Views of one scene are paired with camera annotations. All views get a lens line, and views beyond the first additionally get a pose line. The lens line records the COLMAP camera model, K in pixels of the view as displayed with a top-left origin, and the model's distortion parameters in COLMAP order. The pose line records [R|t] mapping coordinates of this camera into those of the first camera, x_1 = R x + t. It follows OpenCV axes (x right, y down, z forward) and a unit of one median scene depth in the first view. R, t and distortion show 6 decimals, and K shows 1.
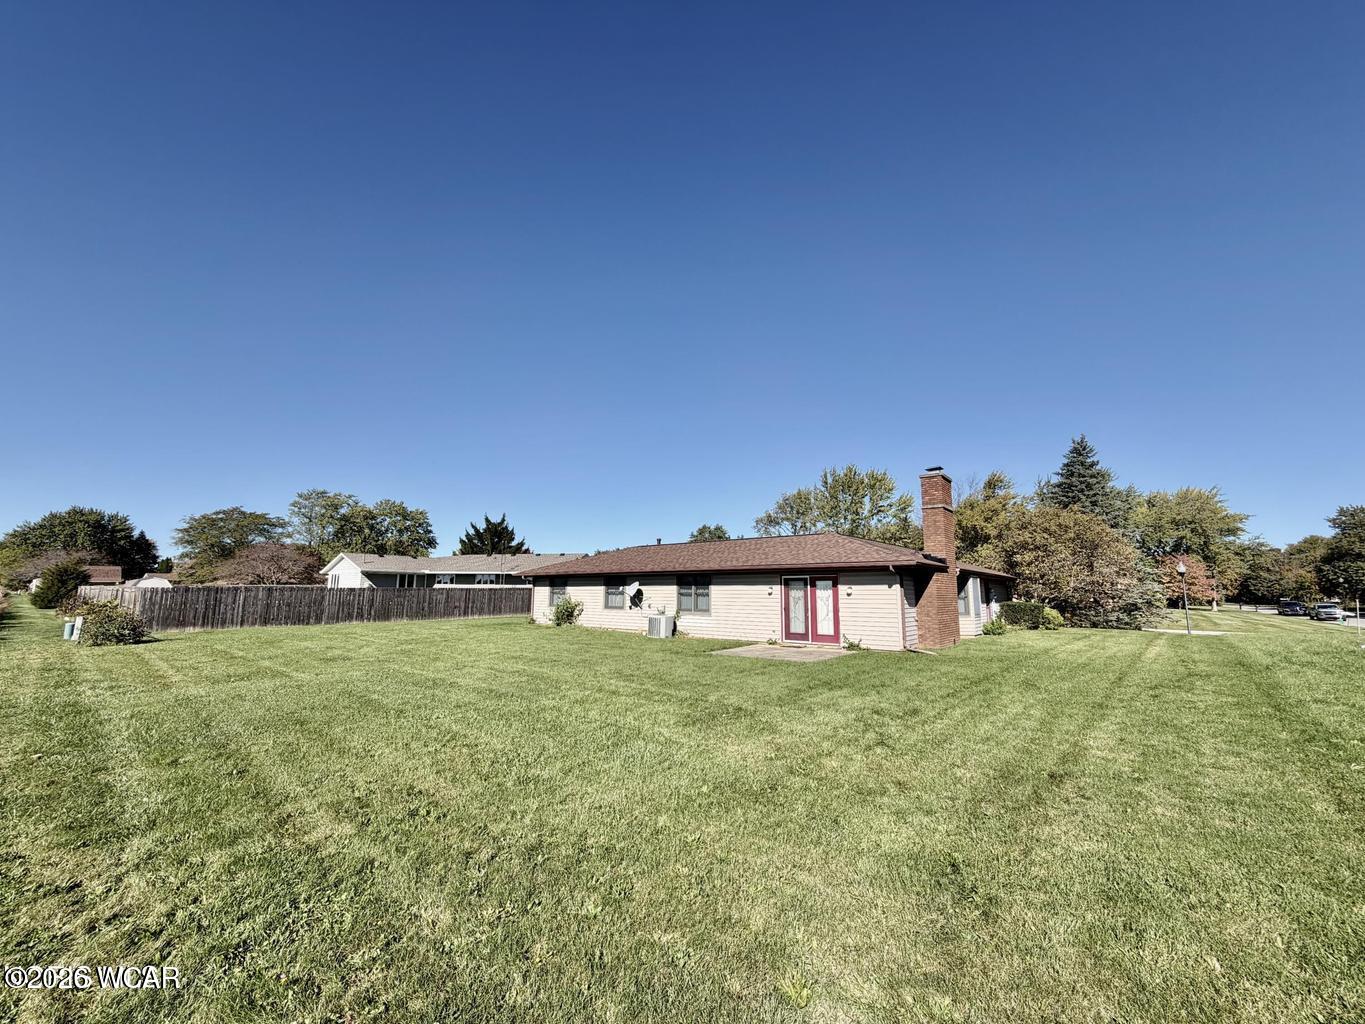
lens RADIAL K [[548.8, 0, 682.2], [0, 548.8, 516.2], [0, 0, 1]] dist [0.002960, 0.000637]
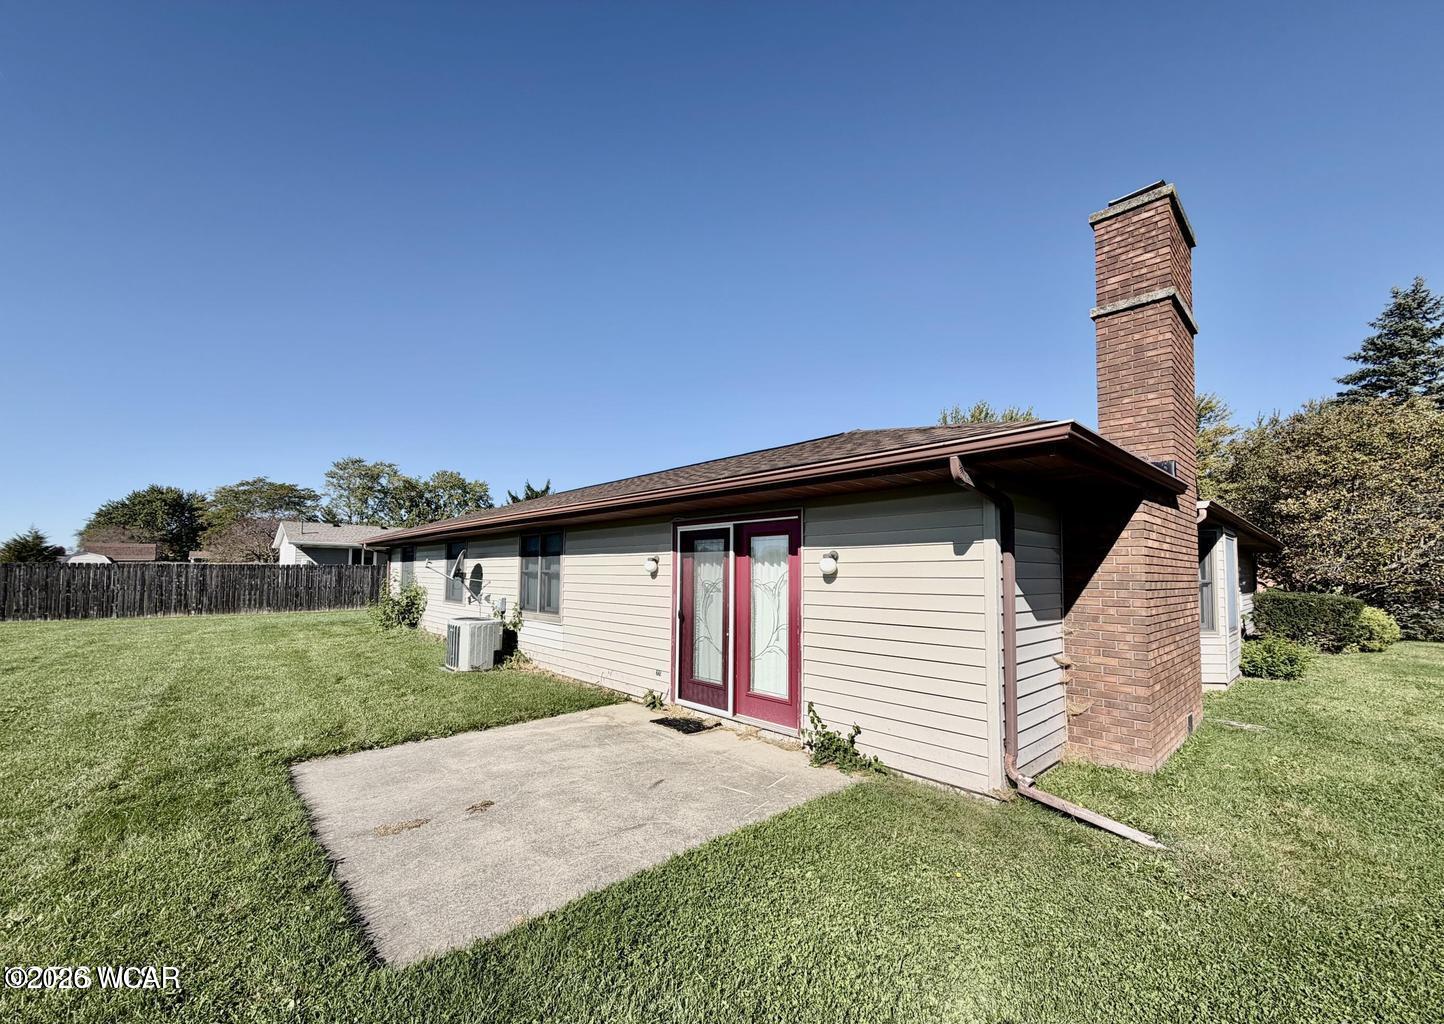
lens RADIAL K [[580.3, 0, 717.6], [0, 580.3, 550.2], [0, 0, 1]] dist [-0.004304, 0.000015]
pose [[0.989337, -0.003195, -0.145610, 0.209940], [0.017455, 0.995155, 0.096759, 0.069370], [0.144595, -0.098269, 0.984599, 0.489538]]
